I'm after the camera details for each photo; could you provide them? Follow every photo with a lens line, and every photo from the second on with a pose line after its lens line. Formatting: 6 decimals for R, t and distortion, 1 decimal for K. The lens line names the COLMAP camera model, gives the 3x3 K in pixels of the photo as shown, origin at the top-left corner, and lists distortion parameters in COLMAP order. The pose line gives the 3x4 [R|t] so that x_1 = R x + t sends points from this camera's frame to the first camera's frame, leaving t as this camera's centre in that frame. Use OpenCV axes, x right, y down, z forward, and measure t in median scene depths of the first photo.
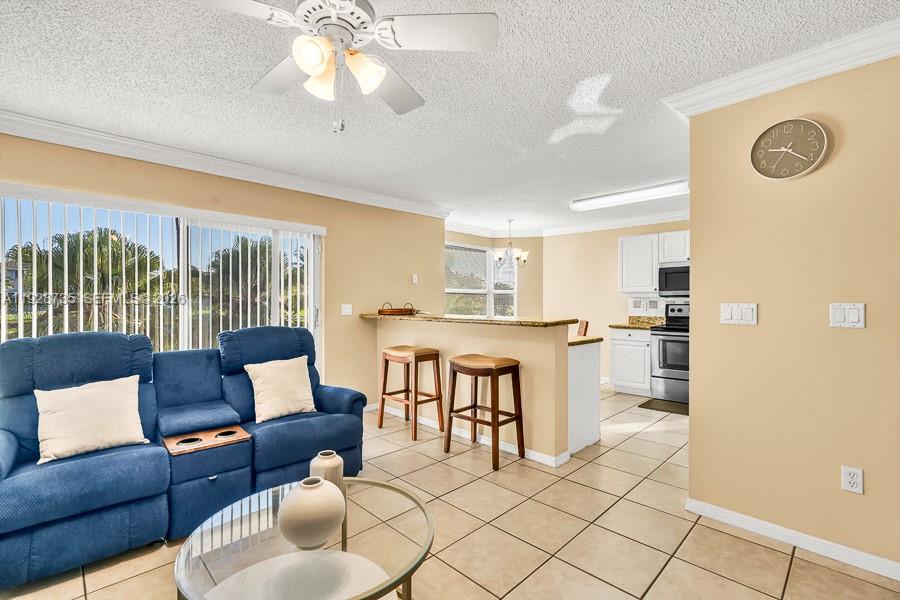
lens RADIAL K [[409.4, 0, 448.8], [0, 409.4, 294.5], [0, 0, 1]] dist [-0.001759, -0.000166]
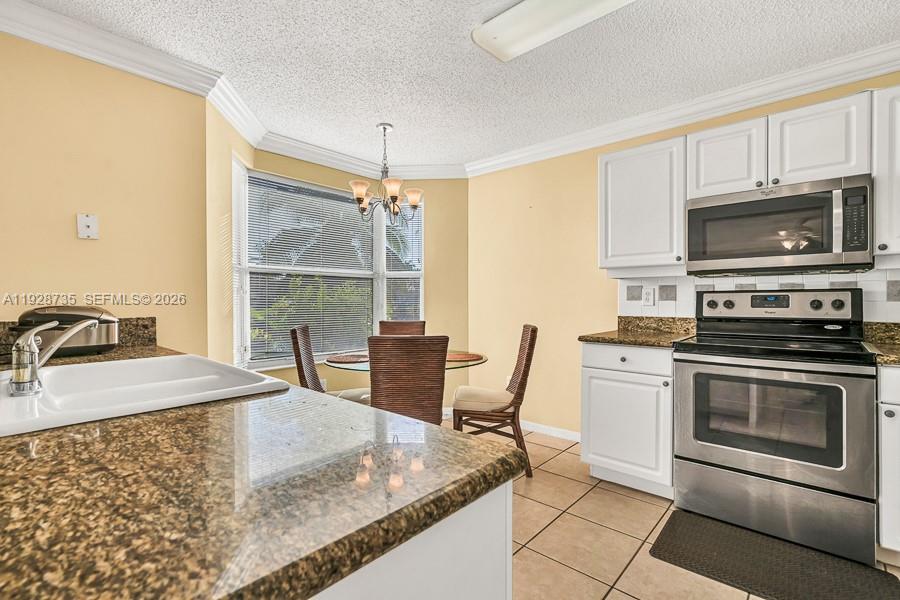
lens RADIAL K [[409.4, 0, 448.8], [0, 409.4, 294.5], [0, 0, 1]] dist [-0.001759, -0.000166]
pose [[0.997902, -0.001515, 0.064720, 0.214549], [0.000949, 0.999961, 0.008765, 0.023093], [-0.064731, -0.008685, 0.997865, 0.547813]]
